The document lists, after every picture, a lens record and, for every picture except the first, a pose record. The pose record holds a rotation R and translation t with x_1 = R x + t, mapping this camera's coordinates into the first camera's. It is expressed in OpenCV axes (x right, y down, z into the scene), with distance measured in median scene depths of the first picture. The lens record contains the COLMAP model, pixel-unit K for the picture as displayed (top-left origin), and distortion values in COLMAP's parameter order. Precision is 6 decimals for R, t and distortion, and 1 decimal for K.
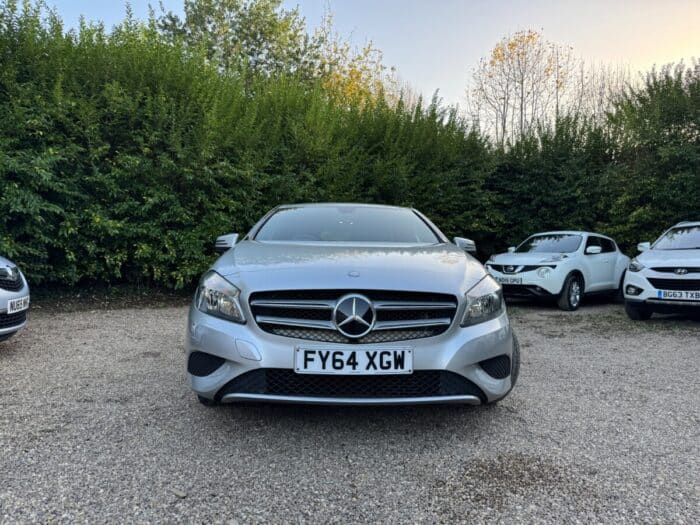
lens RADIAL K [[490.0, 0, 350.0], [0, 490.0, 262.5], [0, 0, 1]] dist [0.045351, -0.057017]
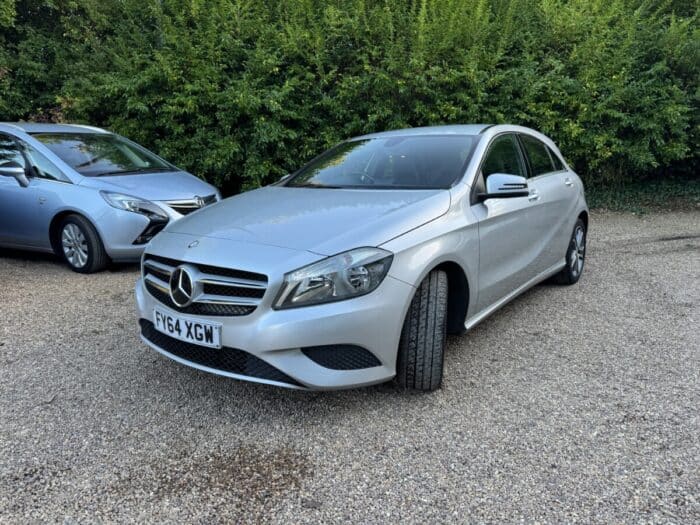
lens RADIAL K [[490.0, 0, 350.0], [0, 490.0, 262.5], [0, 0, 1]] dist [0.045351, -0.057017]
pose [[0.784601, 0.092735, -0.613027, 0.917183], [0.040973, 0.978834, 0.200514, -0.136338], [0.618646, -0.182441, 0.764194, 0.415121]]
